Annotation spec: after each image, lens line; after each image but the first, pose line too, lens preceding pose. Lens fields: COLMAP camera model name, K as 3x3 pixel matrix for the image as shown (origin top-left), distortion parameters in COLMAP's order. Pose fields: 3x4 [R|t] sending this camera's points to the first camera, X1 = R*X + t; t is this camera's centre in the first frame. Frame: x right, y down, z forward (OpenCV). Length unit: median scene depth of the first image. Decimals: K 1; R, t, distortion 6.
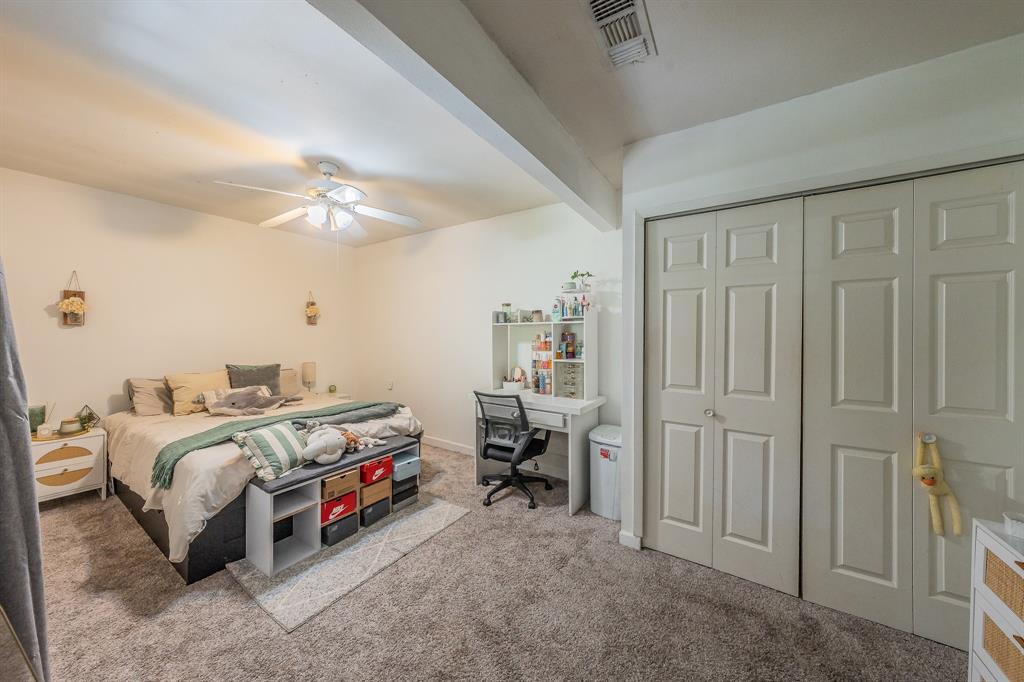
lens RADIAL K [[351.4, 0, 493.6], [0, 351.4, 338.1], [0, 0, 1]] dist [0.000189, 0.000006]
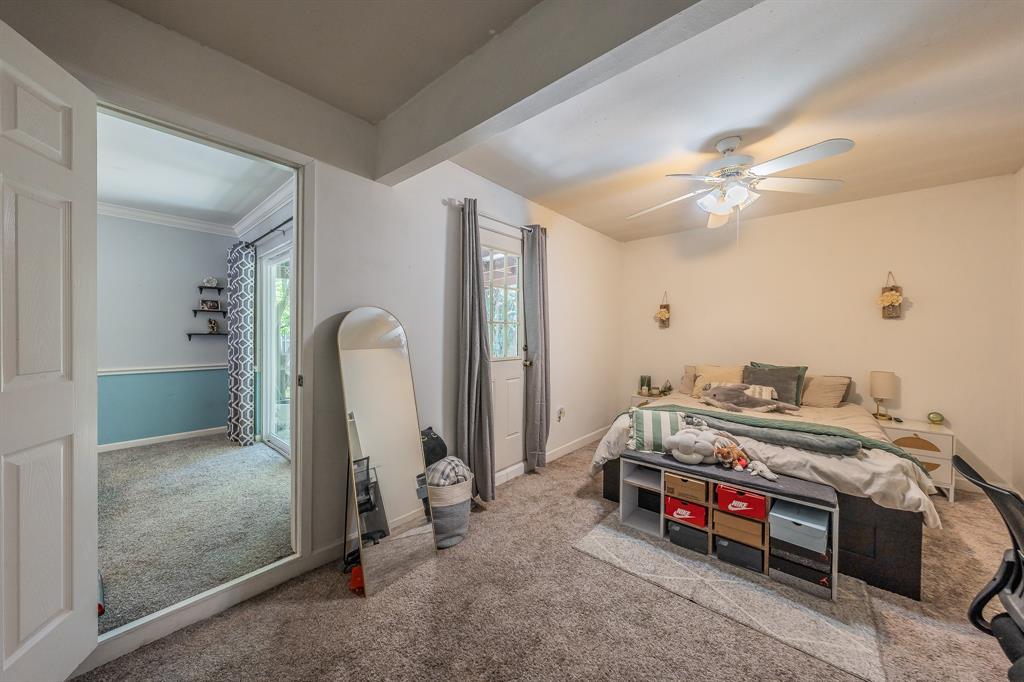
lens RADIAL K [[351.4, 0, 493.6], [0, 351.4, 338.1], [0, 0, 1]] dist [0.000189, 0.000006]
pose [[-0.131790, 0.007039, -0.991253, 0.545749], [-0.012437, 0.999884, 0.008754, 0.009506], [0.991200, 0.013482, -0.131687, 0.581114]]
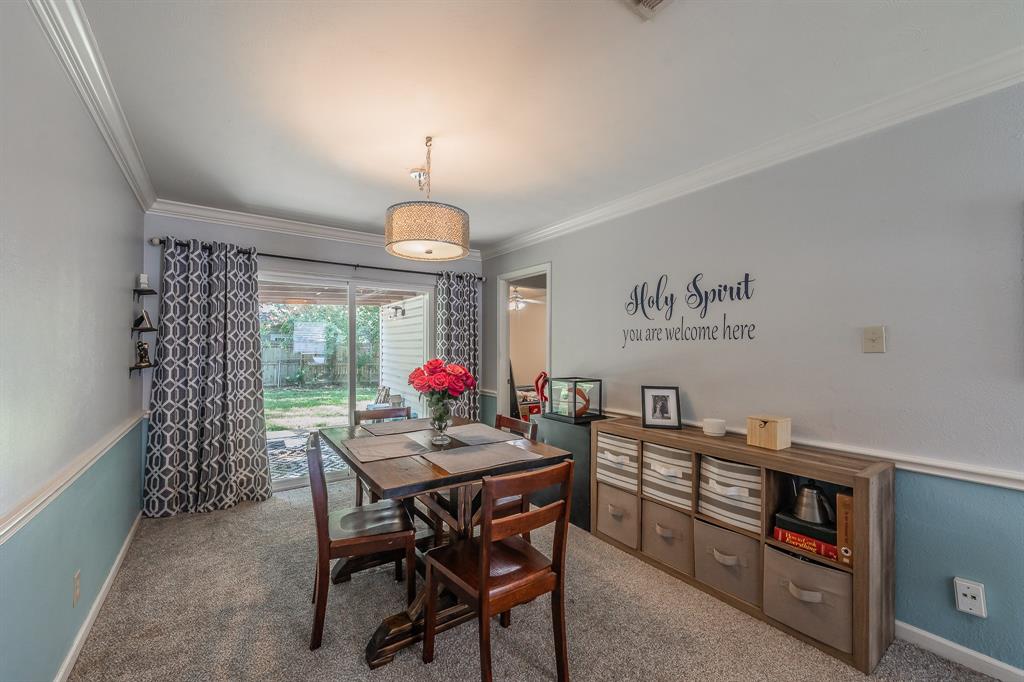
lens RADIAL K [[418.8, 0, 512.0], [0, 418.8, 341.0], [0, 0, 1]] dist [-0.000302, -0.000027]
pose [[0.939097, -0.007653, -0.343567, 0.546027], [-0.000779, 0.999702, -0.024397, -0.025962], [0.343651, 0.023179, 0.938811, -1.876250]]
